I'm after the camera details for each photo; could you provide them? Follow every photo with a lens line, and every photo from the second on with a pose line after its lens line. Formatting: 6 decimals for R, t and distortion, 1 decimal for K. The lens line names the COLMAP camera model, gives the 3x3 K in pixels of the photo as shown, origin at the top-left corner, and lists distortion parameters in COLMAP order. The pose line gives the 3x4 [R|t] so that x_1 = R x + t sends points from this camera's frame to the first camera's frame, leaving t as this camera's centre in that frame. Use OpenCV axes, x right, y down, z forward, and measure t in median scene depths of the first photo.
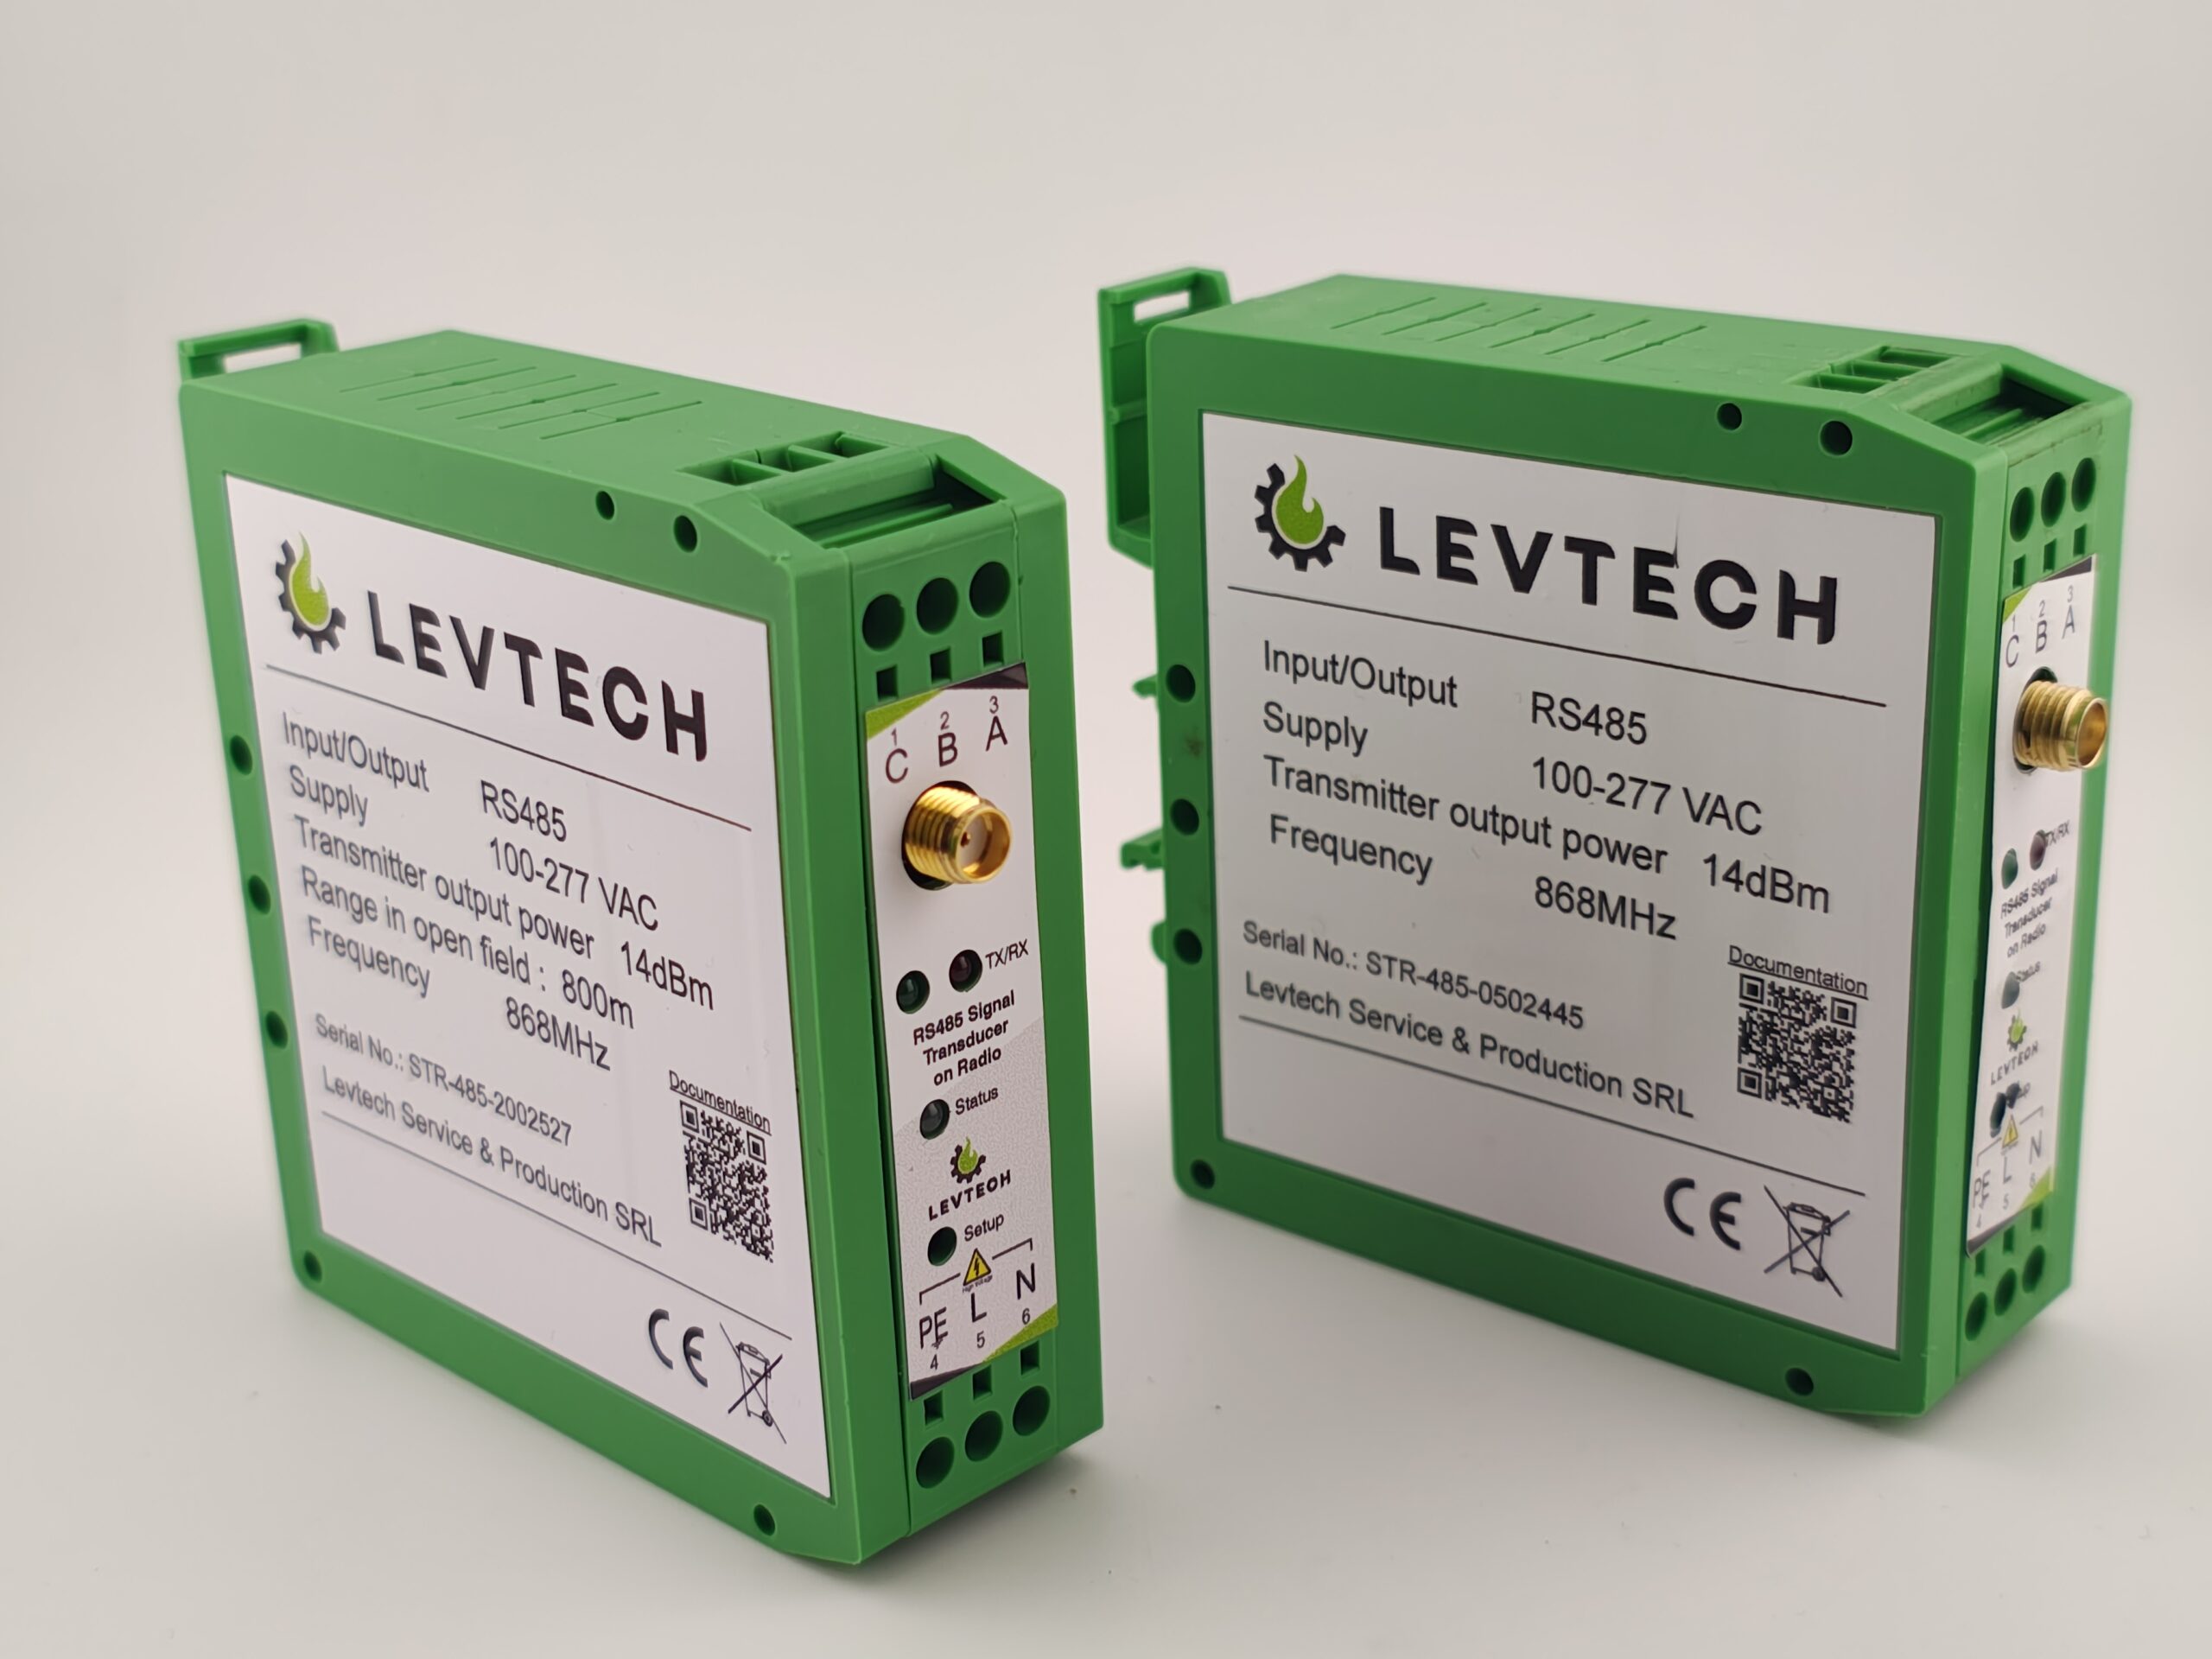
lens RADIAL K [[3457.3, 0, 1110.5], [0, 3457.3, 832.4], [0, 0, 1]] dist [0.117425, 0.000000]
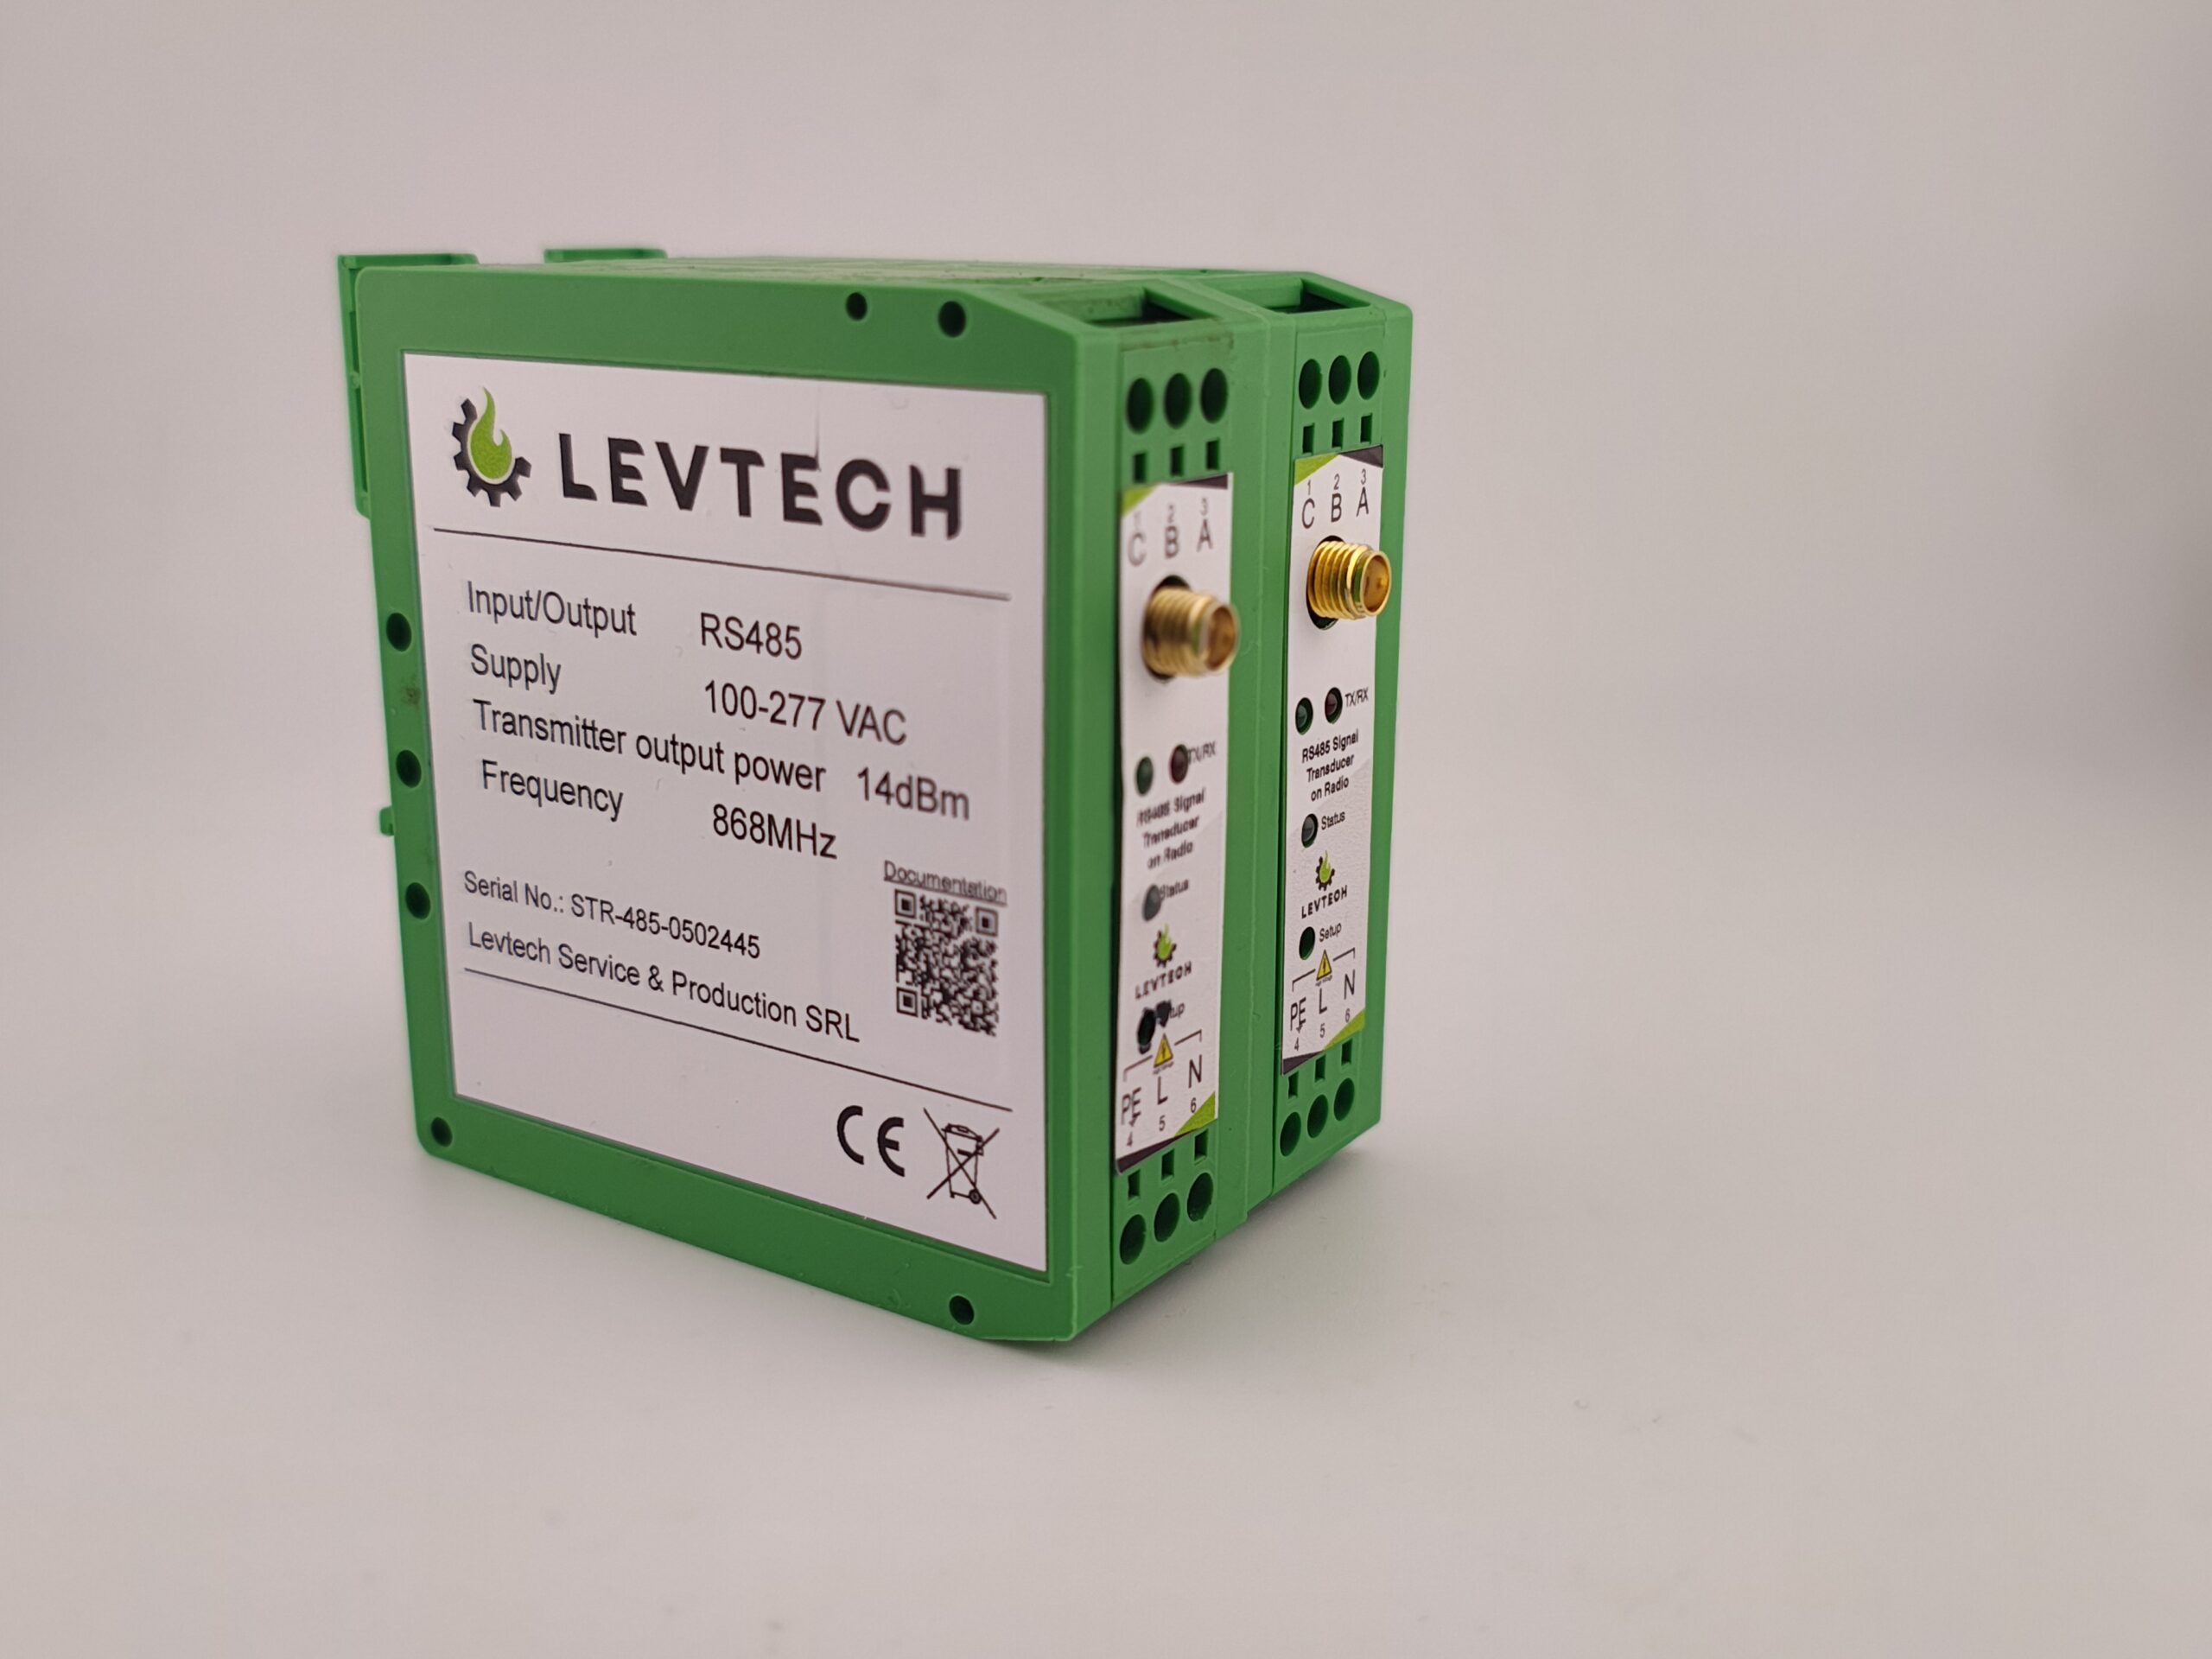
lens RADIAL K [[2383.4, 0, 1153.4], [0, 2383.4, 825.3], [0, 0, 1]] dist [0.099648, 0.000000]
pose [[0.993171, 0.014640, 0.115747, 0.175361], [-0.003940, 0.995739, -0.092131, 0.084891], [-0.116603, 0.091045, 0.988997, 0.311909]]
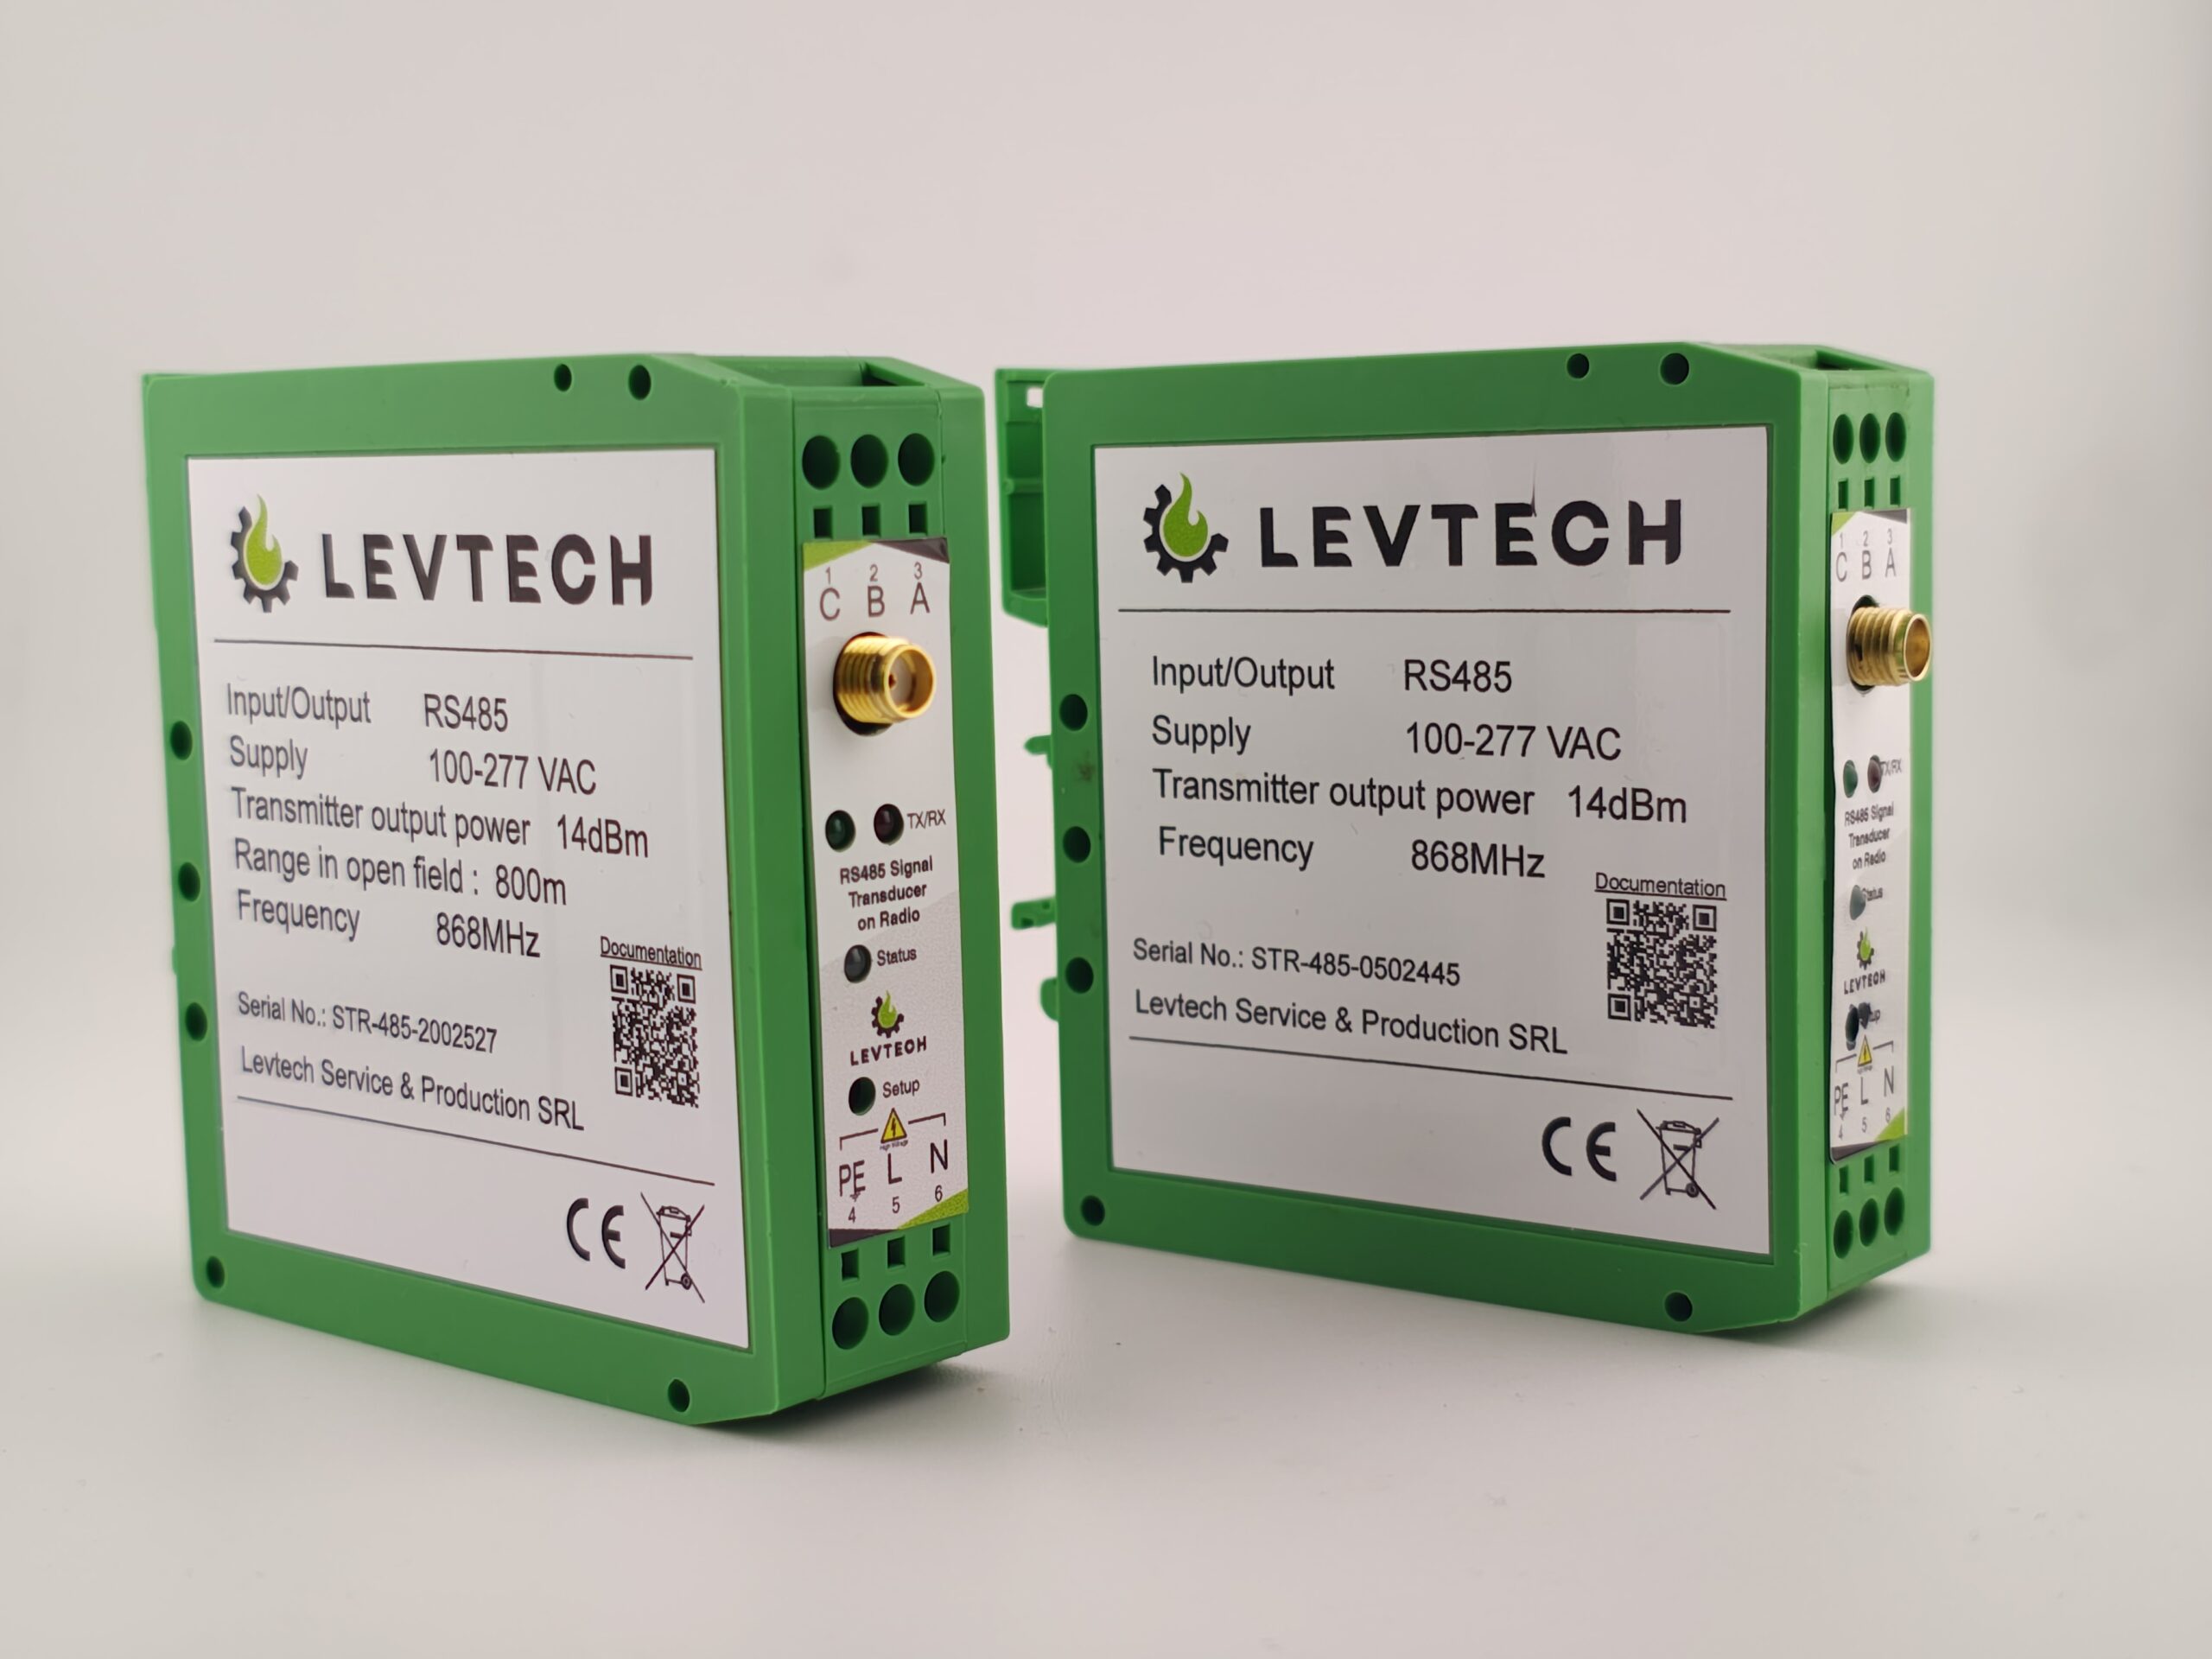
lens RADIAL K [[3457.3, 0, 1112.6], [0, 3457.3, 826.4], [0, 0, 1]] dist [0.117425, 0.000000]
pose [[0.998331, 0.005594, 0.057483, -0.031503], [0.008530, 0.970103, -0.242544, 0.275318], [-0.057121, 0.242630, 0.968436, -0.028578]]
